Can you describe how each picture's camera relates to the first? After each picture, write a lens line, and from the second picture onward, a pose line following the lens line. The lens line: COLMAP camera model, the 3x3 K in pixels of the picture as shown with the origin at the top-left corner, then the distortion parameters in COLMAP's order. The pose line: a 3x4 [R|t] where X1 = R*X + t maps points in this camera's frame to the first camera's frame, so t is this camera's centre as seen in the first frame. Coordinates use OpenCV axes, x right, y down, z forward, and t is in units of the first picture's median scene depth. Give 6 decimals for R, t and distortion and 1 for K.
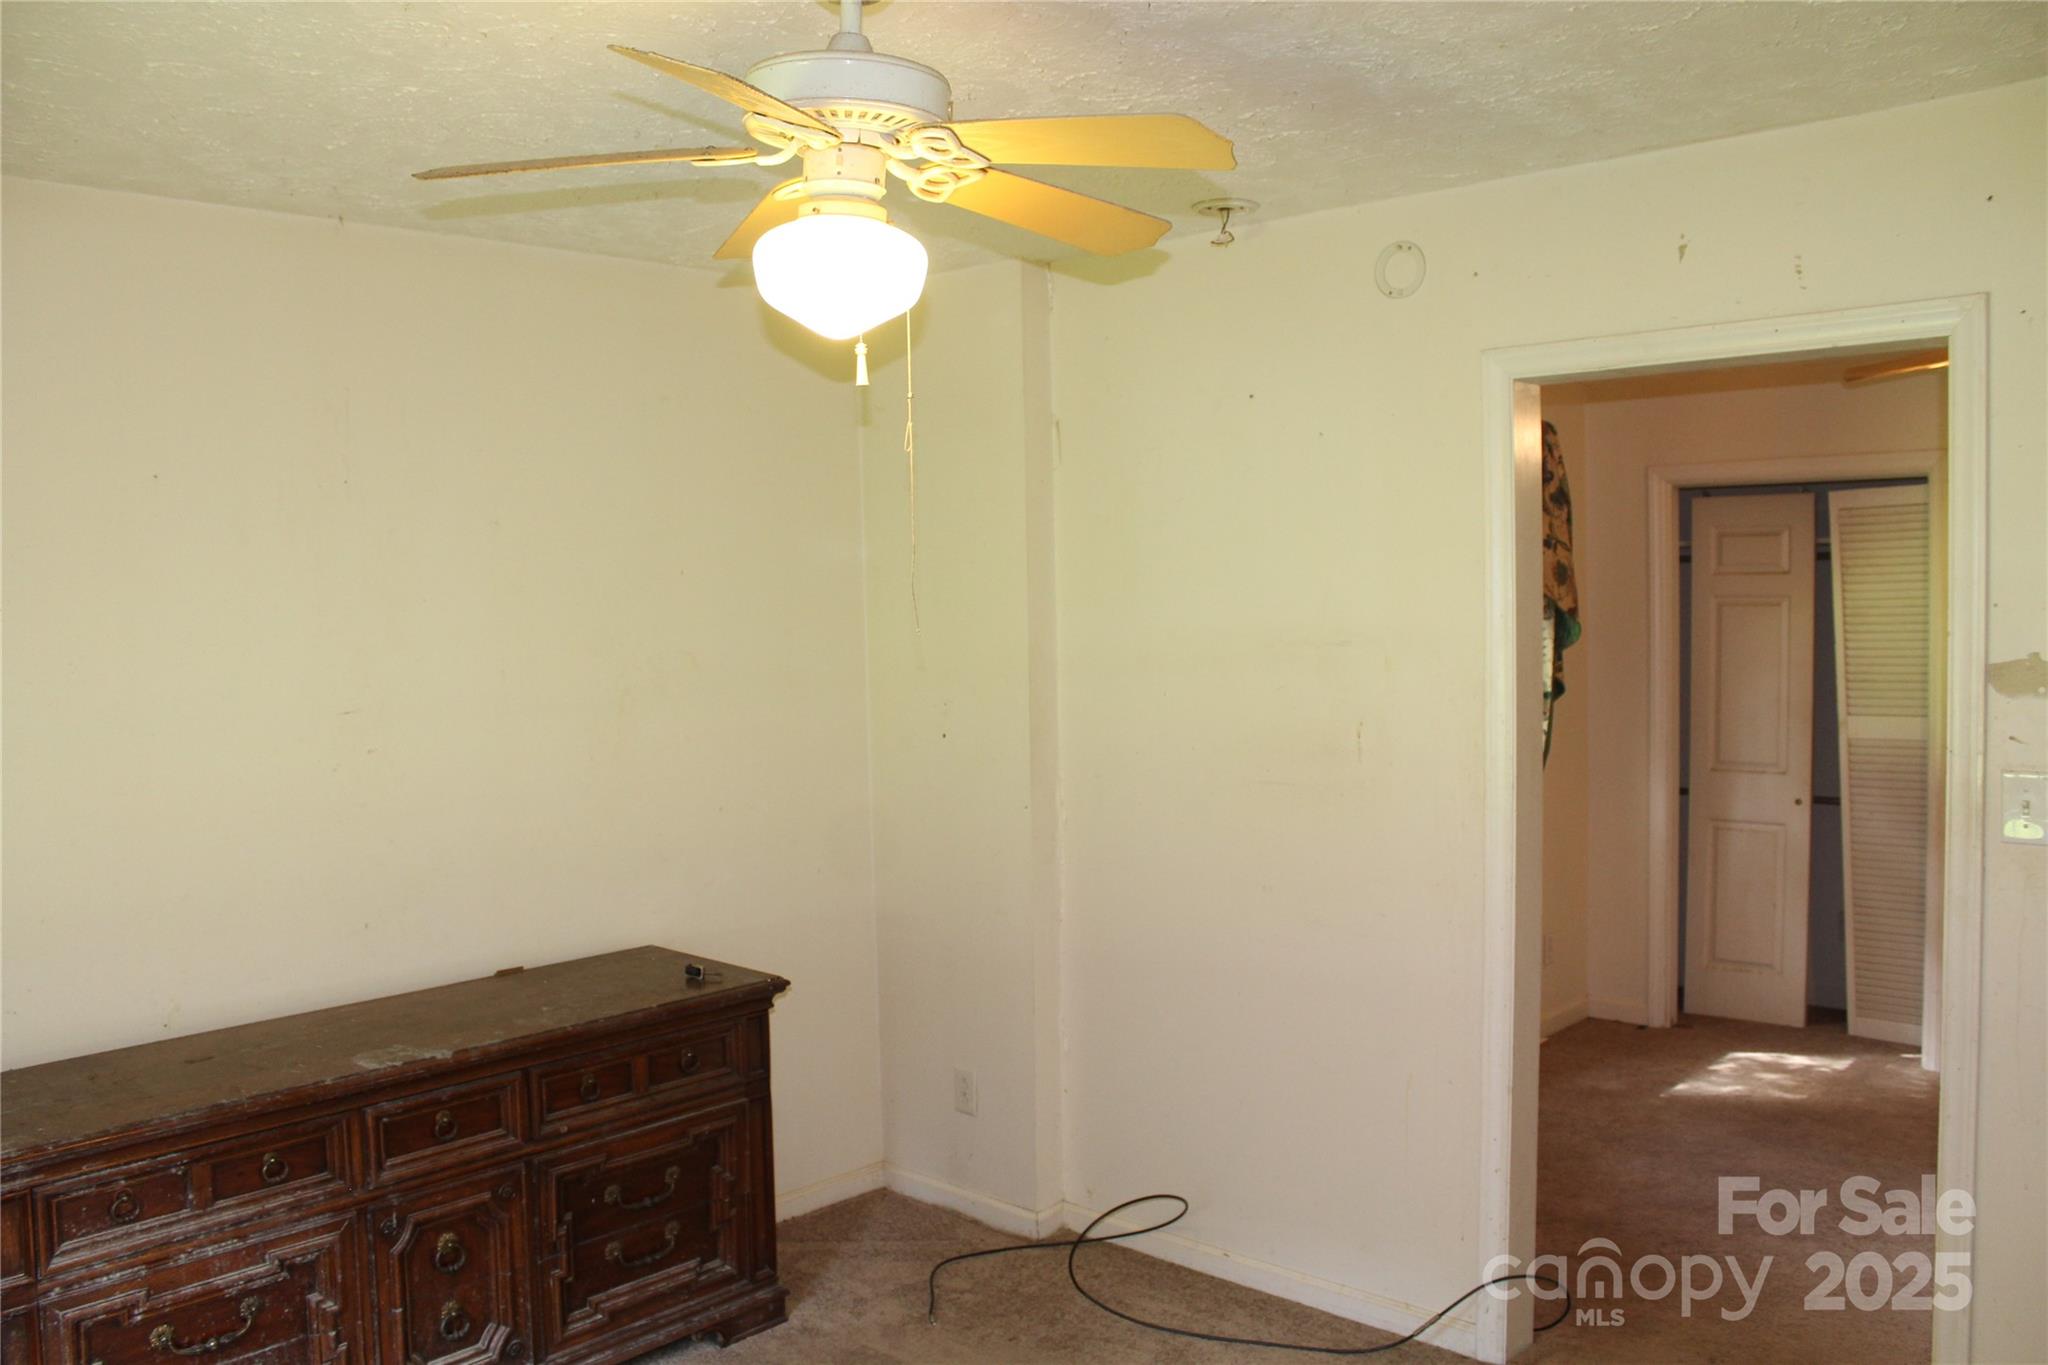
lens RADIAL K [[1689.3, 0, 1026.3], [0, 1689.3, 711.2], [0, 0, 1]] dist [-0.166543, 0.153483]
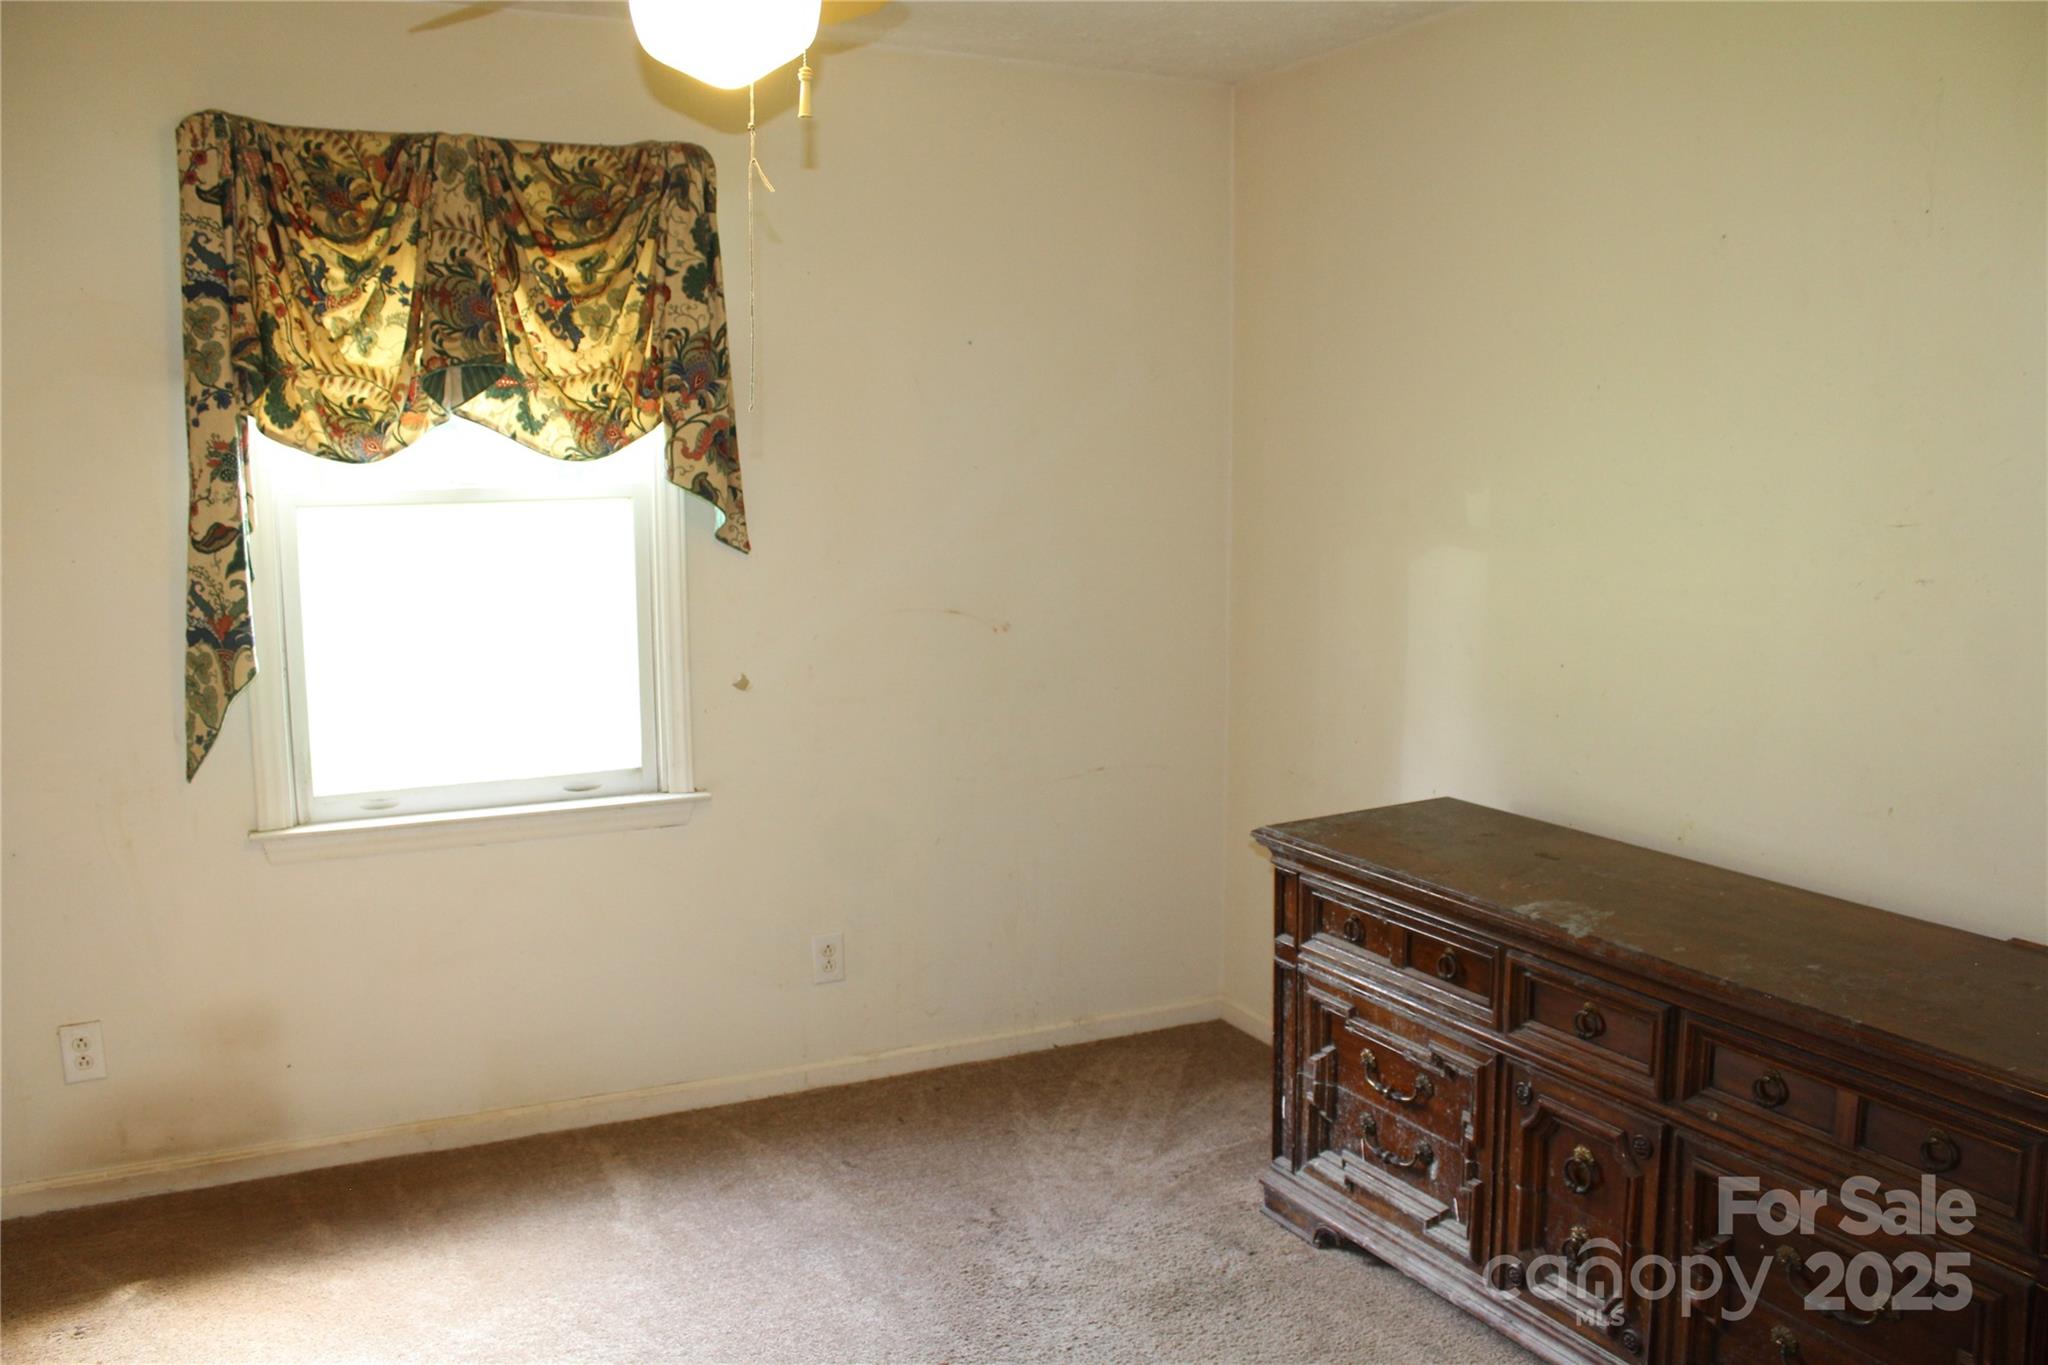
lens RADIAL K [[1689.3, 0, 1026.3], [0, 1689.3, 711.2], [0, 0, 1]] dist [-0.166543, 0.153483]
pose [[-0.364945, 0.160312, -0.917123, 0.511897], [-0.048412, 0.980464, 0.190648, -0.046136], [0.929770, 0.113976, -0.350054, 1.073070]]
